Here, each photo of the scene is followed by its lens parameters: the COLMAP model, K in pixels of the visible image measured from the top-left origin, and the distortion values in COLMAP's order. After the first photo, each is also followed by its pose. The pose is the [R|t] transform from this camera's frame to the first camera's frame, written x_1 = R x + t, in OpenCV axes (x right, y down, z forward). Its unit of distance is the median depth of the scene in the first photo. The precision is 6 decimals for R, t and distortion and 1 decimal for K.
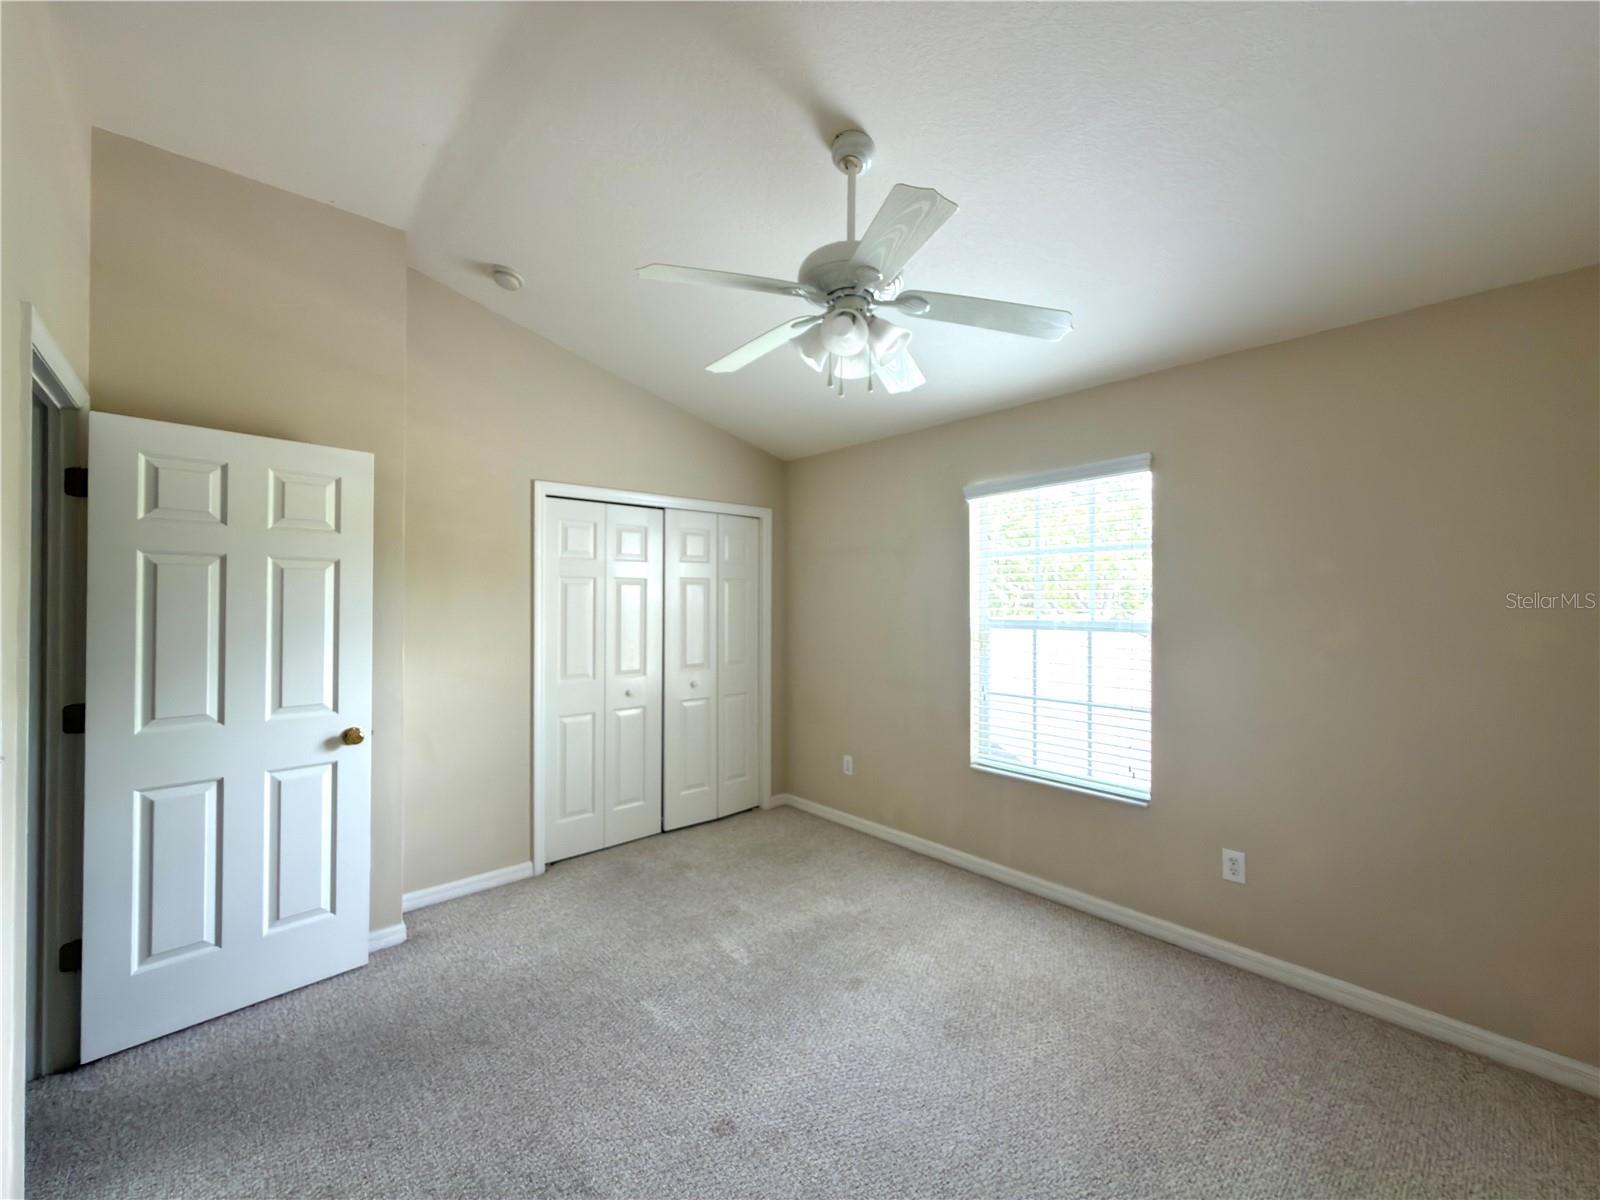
lens RADIAL K [[637.6, 0, 795.0], [0, 637.6, 599.9], [0, 0, 1]] dist [-0.007586, 0.000753]
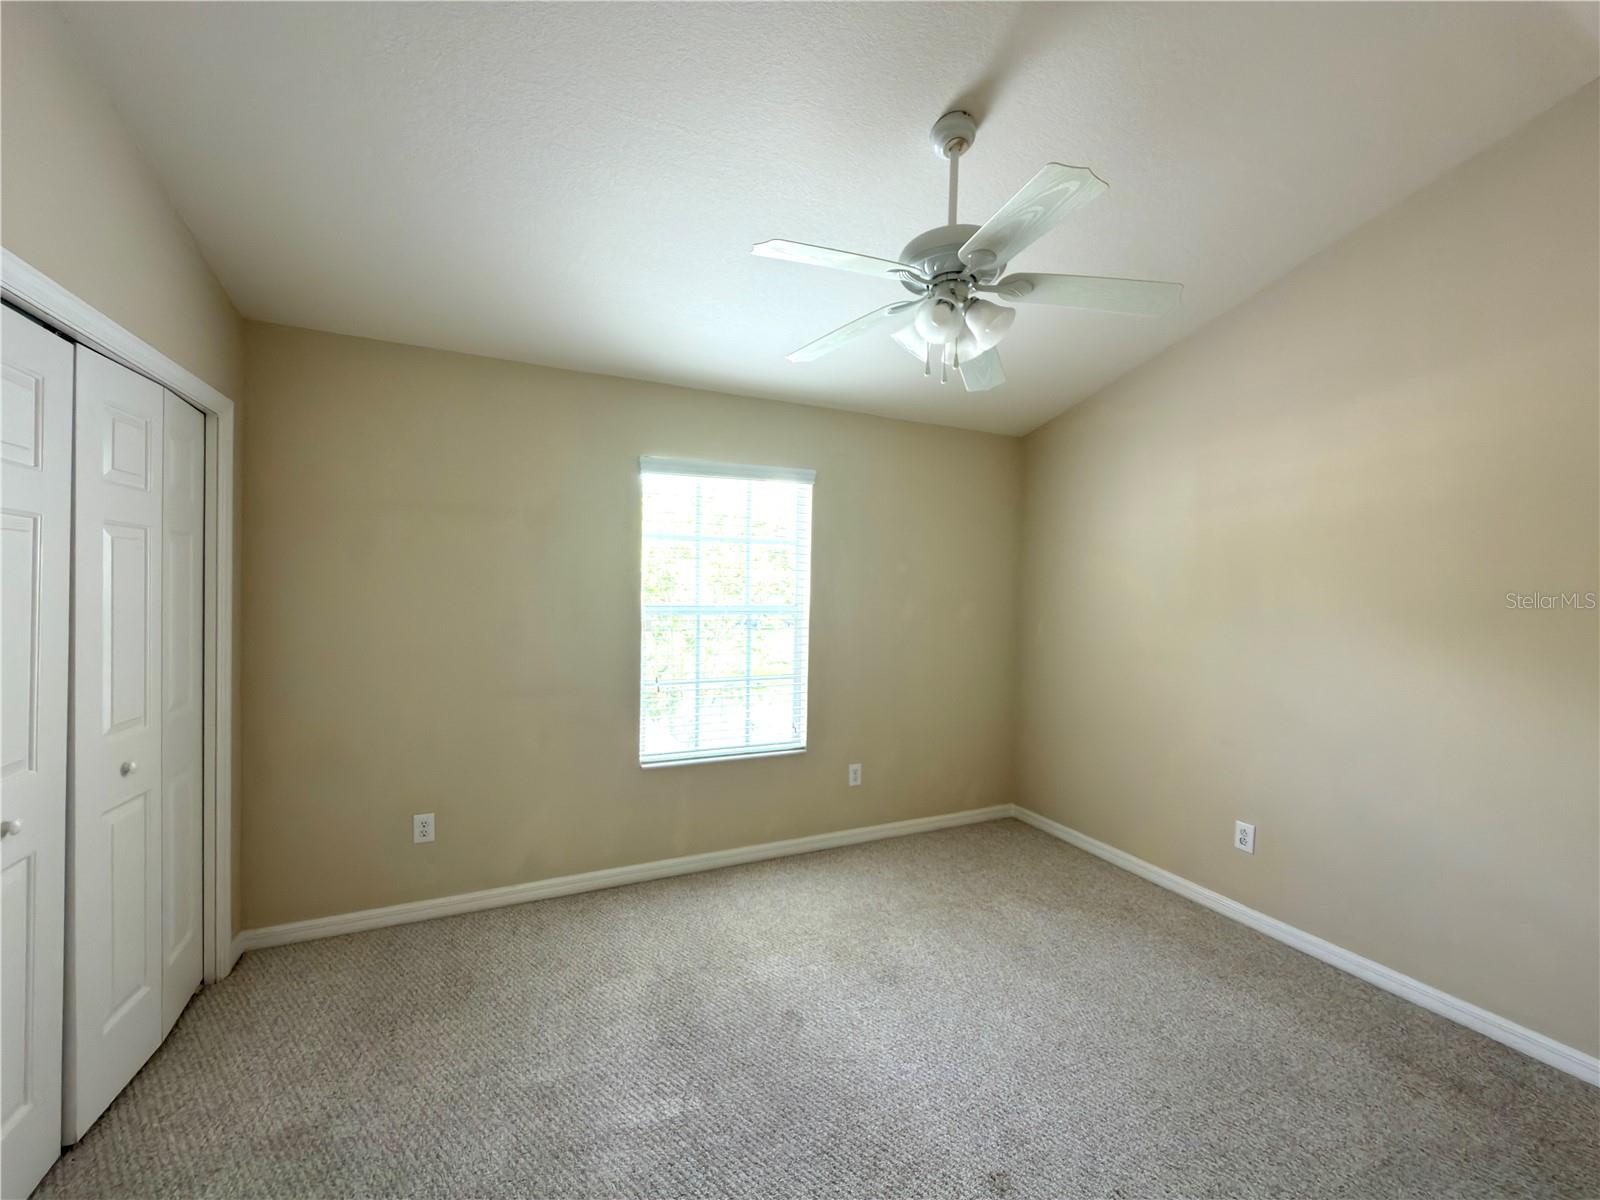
lens RADIAL K [[637.6, 0, 807.5], [0, 637.6, 598.7], [0, 0, 1]] dist [-0.007586, 0.000753]
pose [[0.292190, -0.011204, 0.956295, -0.636512], [-0.016851, 0.999716, 0.016862, 0.001684], [-0.956212, -0.021042, 0.291918, 0.627146]]
